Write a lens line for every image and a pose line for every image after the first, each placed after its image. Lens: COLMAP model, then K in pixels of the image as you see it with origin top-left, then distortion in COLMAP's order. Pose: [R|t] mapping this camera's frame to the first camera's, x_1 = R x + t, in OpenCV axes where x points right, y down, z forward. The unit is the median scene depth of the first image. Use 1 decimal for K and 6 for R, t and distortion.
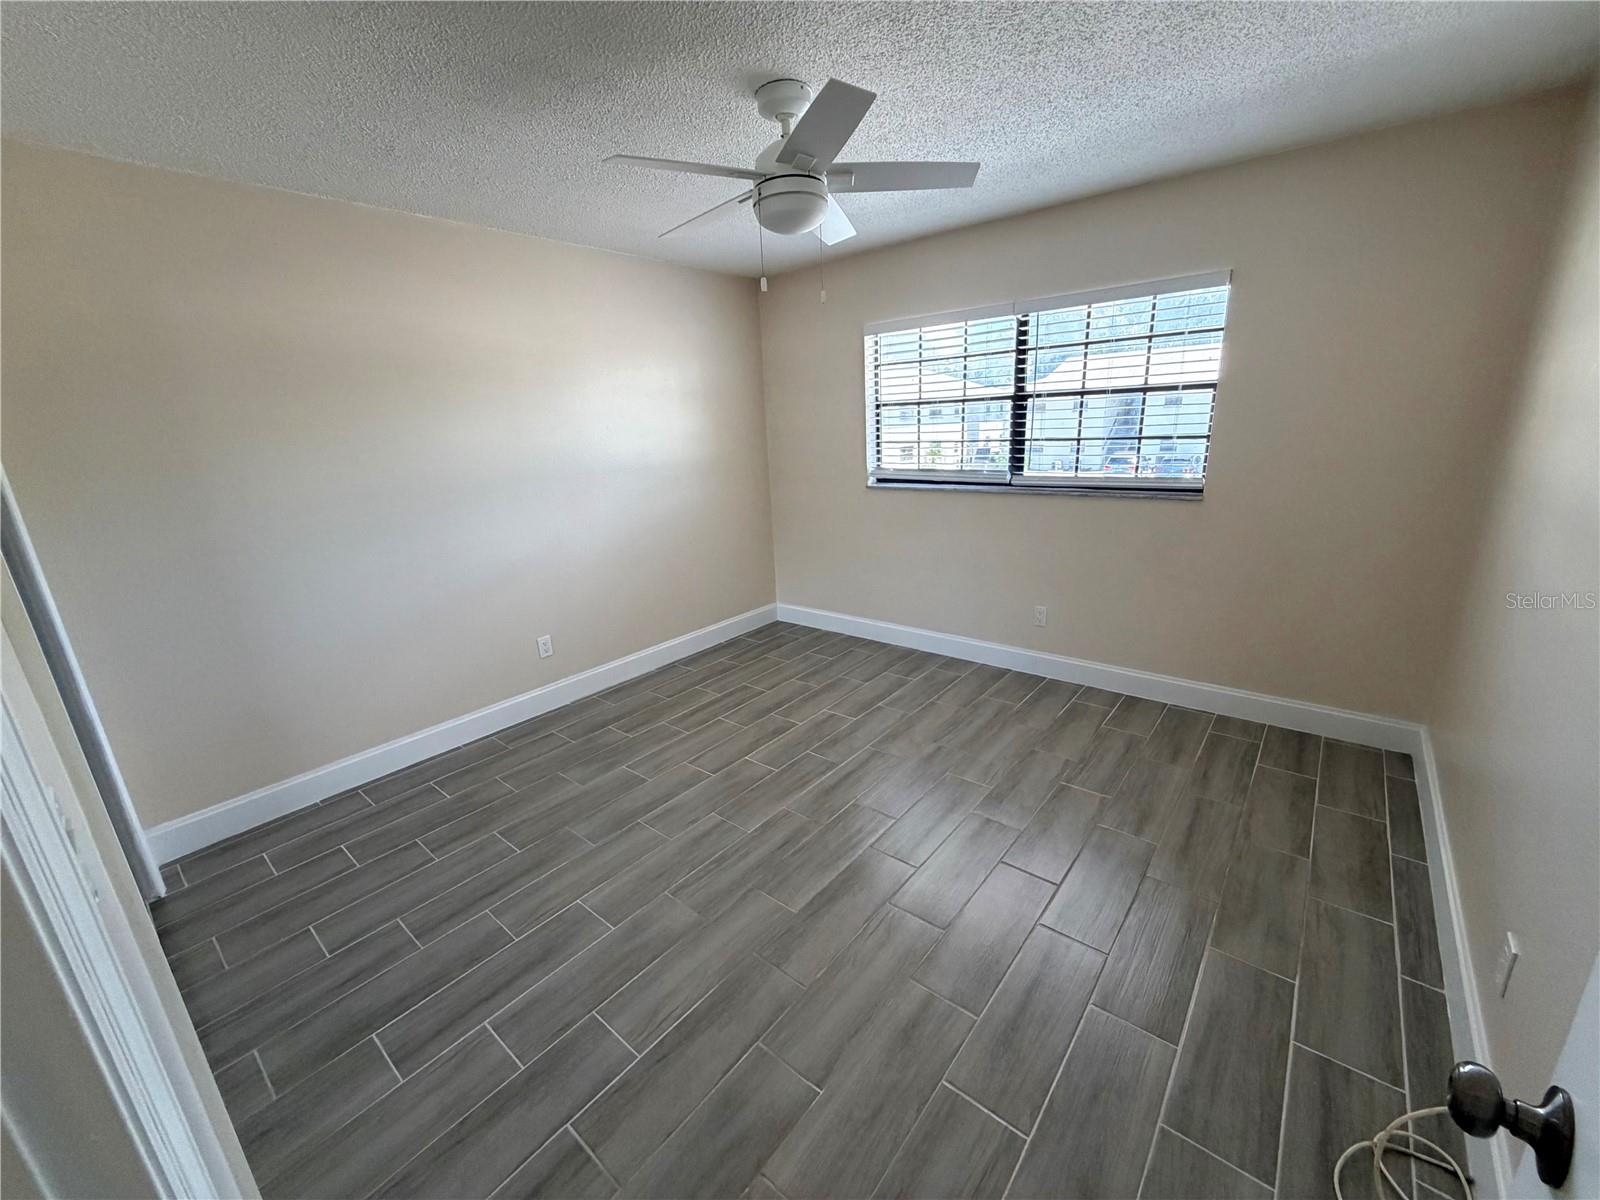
lens RADIAL K [[636.7, 0, 800.0], [0, 636.7, 600.0], [0, 0, 1]] dist [0.000137, 0.000000]
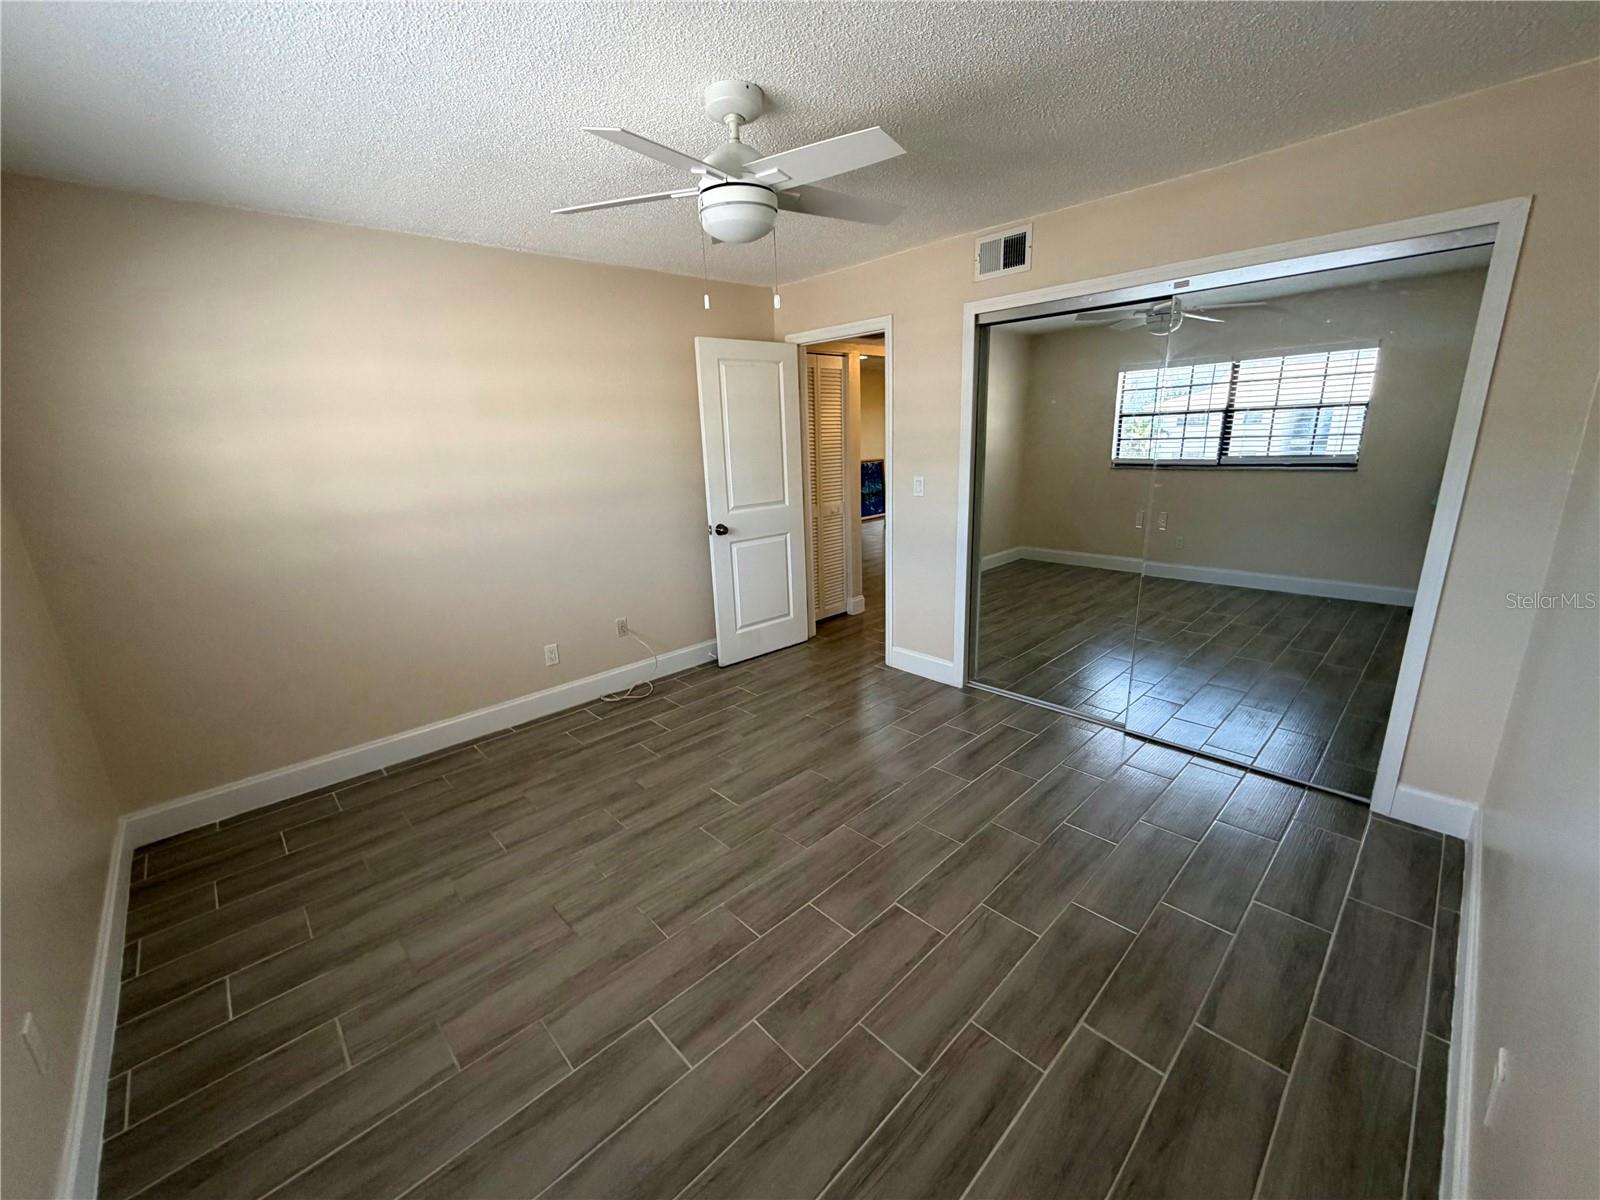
lens RADIAL K [[636.7, 0, 800.0], [0, 636.7, 600.0], [0, 0, 1]] dist [0.000137, 0.000000]
pose [[-0.990361, 0.053554, 0.127739, -0.136647], [0.111307, 0.856596, 0.503840, -0.407557], [-0.082438, 0.513202, -0.854300, 1.451403]]
